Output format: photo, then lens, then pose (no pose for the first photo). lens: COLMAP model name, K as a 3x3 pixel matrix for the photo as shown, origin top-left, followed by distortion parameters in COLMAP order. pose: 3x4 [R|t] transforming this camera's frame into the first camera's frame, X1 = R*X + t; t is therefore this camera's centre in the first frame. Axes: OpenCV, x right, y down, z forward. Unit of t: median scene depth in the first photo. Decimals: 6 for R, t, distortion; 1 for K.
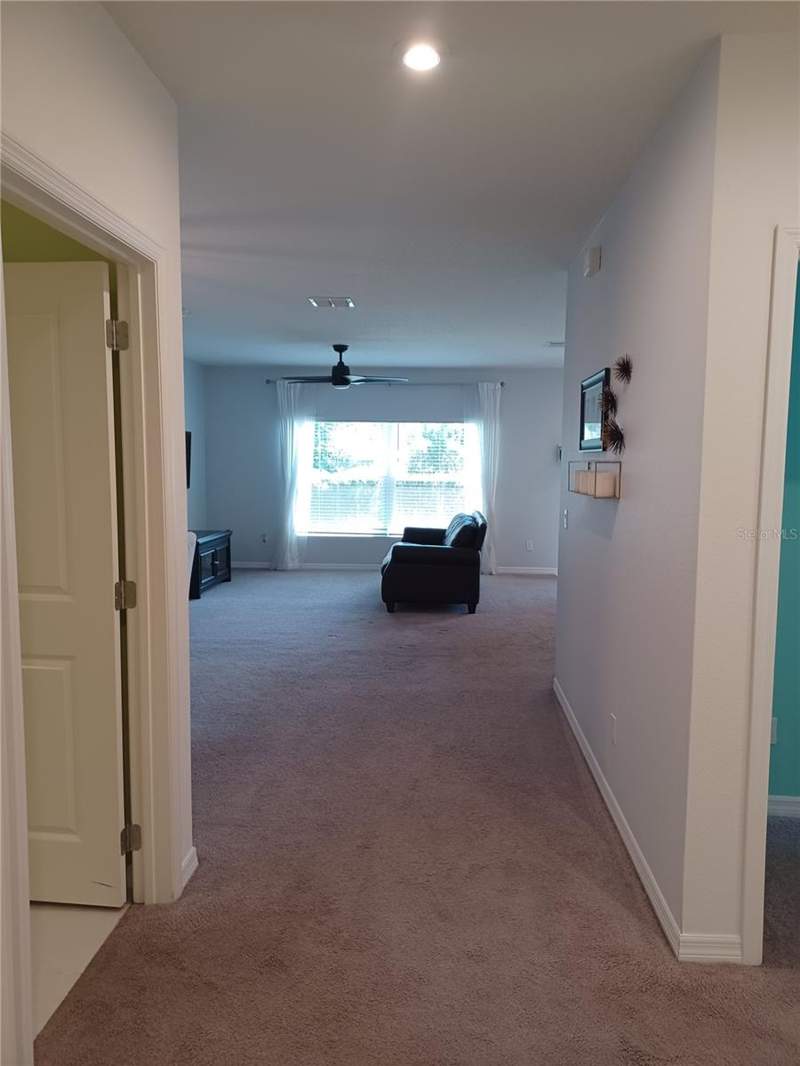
lens RADIAL K [[772.6, 0, 402.0], [0, 772.6, 532.1], [0, 0, 1]] dist [0.008209, -0.013521]
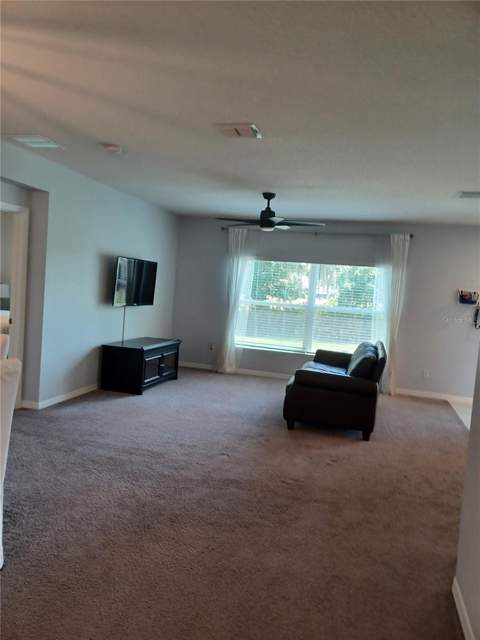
lens RADIAL K [[463.8, 0, 237.3], [0, 463.8, 320.9], [0, 0, 1]] dist [0.008209, -0.013521]
pose [[0.973463, 0.075066, -0.216181, 0.037351], [-0.081393, 0.996471, -0.020502, -0.027149], [0.213879, 0.037554, 0.976138, 0.280055]]
